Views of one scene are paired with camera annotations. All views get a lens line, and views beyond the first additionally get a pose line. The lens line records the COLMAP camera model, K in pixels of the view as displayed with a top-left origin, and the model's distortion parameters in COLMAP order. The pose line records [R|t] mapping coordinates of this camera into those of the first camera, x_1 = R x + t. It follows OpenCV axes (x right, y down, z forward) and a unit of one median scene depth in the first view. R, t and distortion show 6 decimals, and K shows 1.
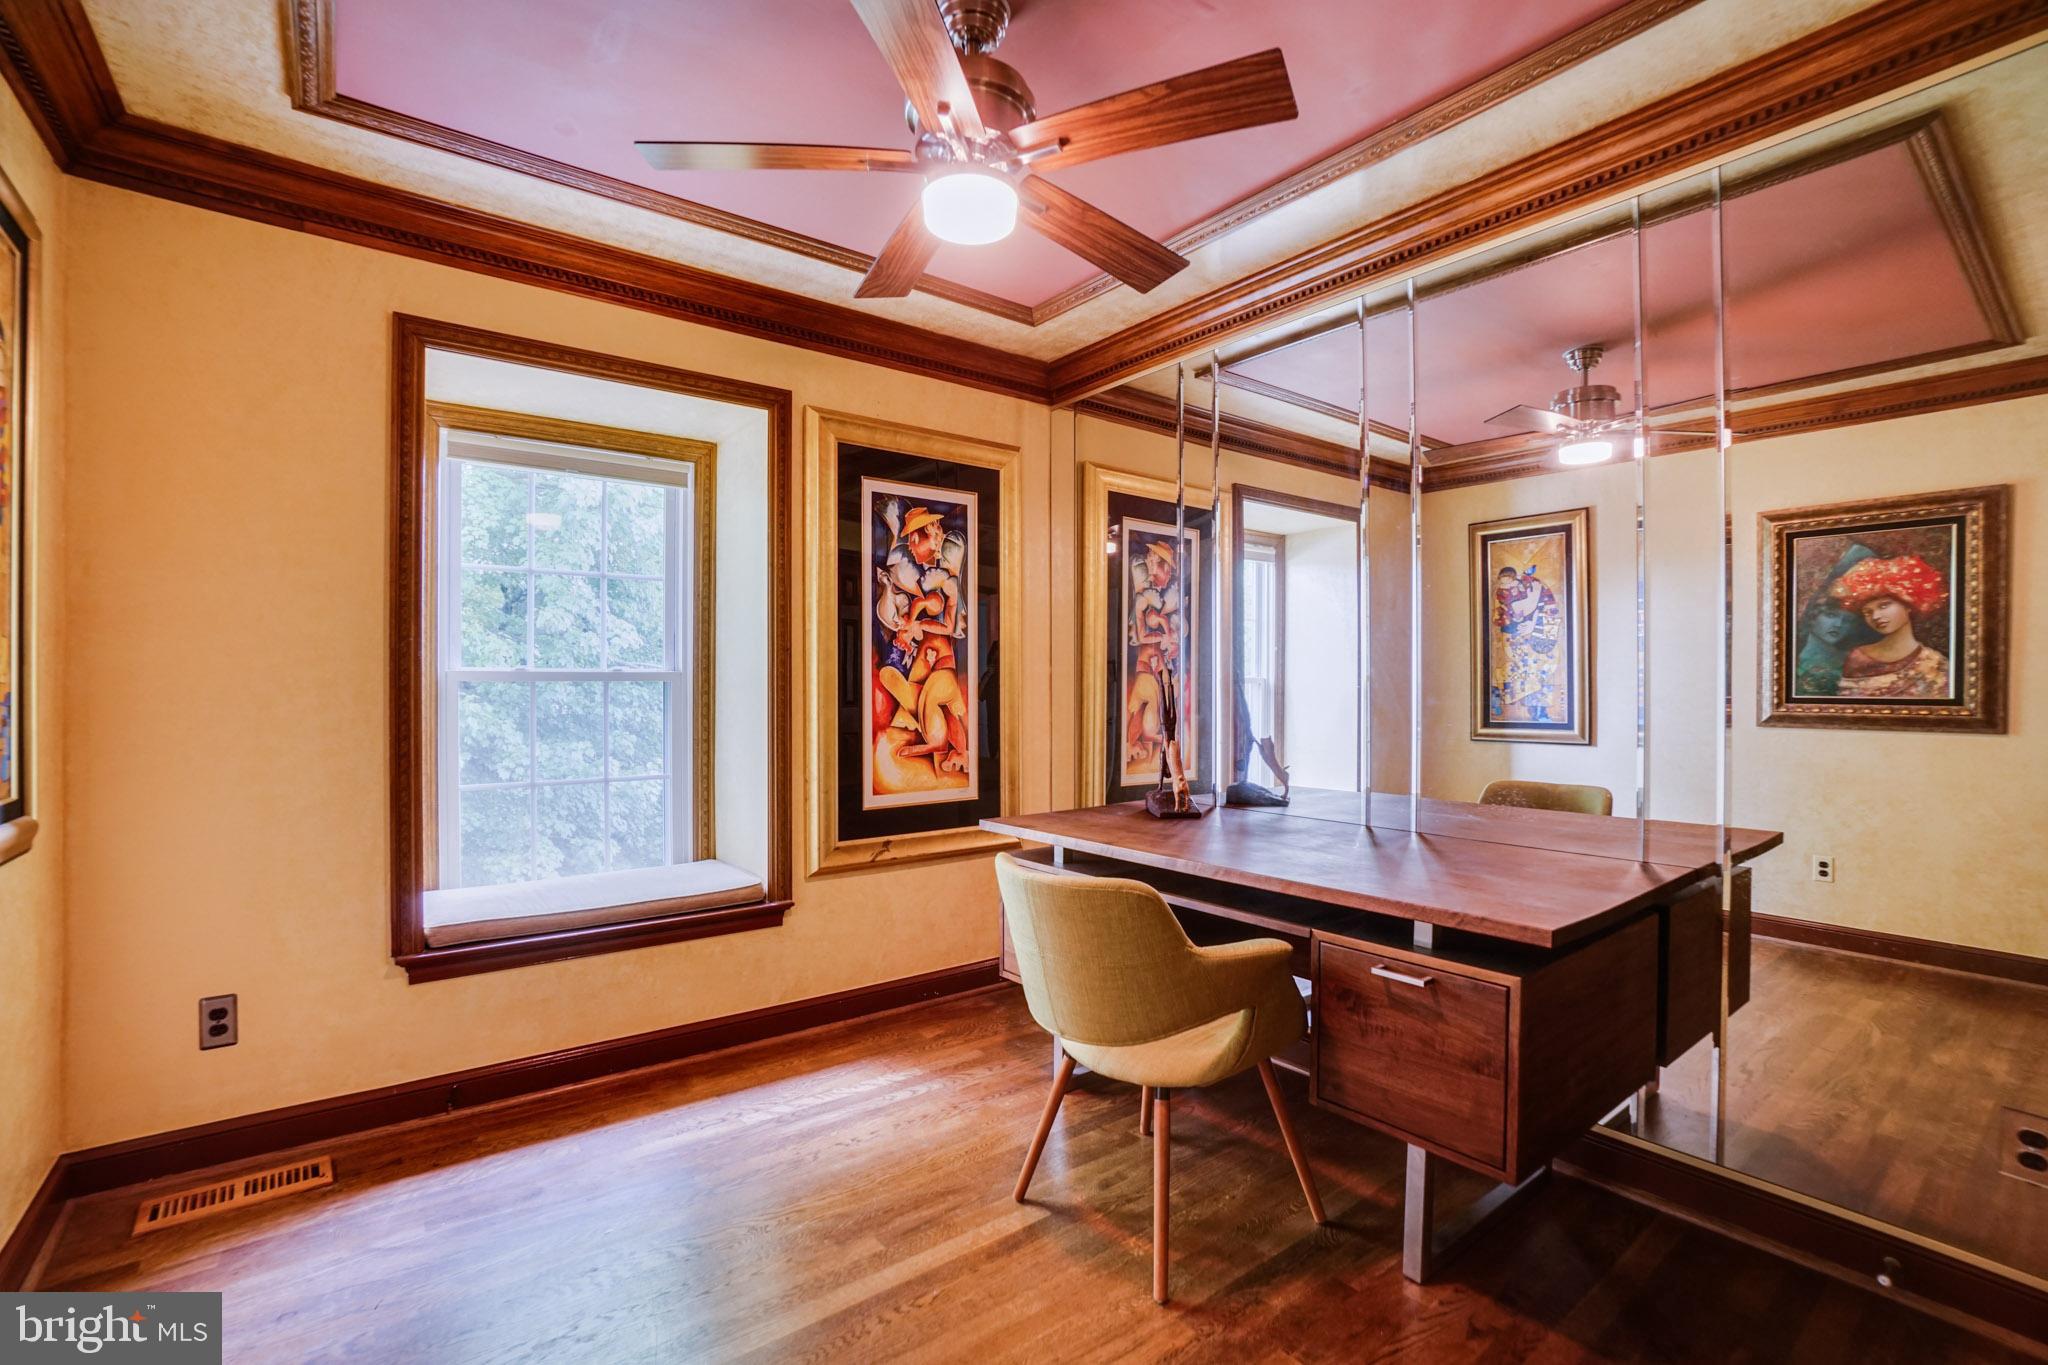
lens RADIAL K [[925.3, 0, 1024.4], [0, 925.3, 688.9], [0, 0, 1]] dist [-0.066585, 0.025795]
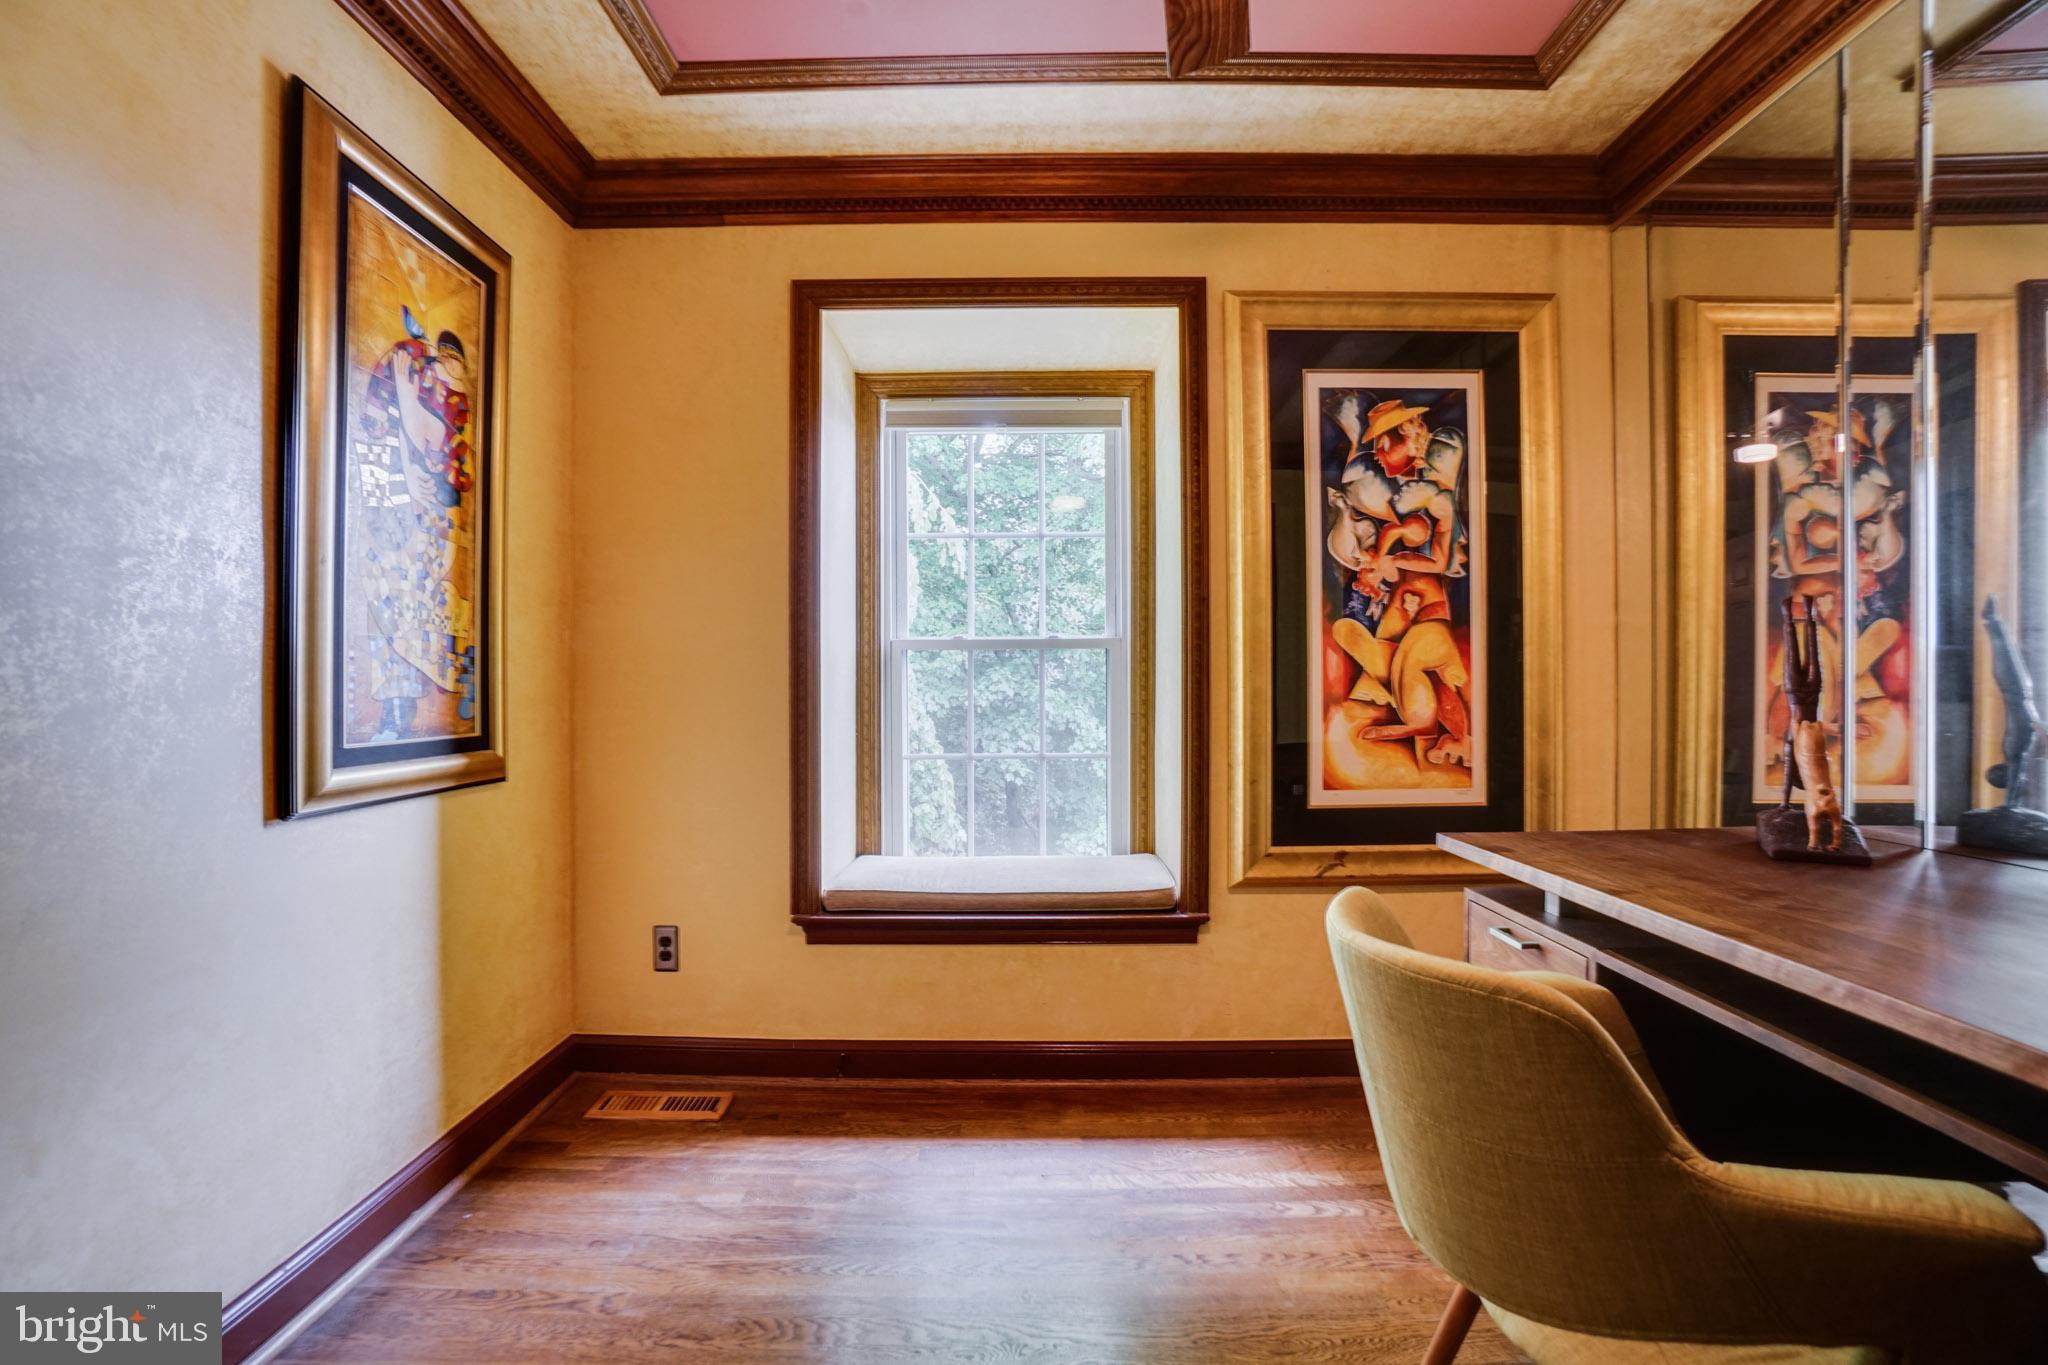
lens RADIAL K [[925.3, 0, 1024.4], [0, 925.3, 688.9], [0, 0, 1]] dist [-0.066585, 0.025795]
pose [[0.785830, 0.000716, -0.618442, 0.108251], [0.000215, 0.999999, 0.001430, 0.031762], [0.618443, -0.001256, 0.785829, 0.258743]]
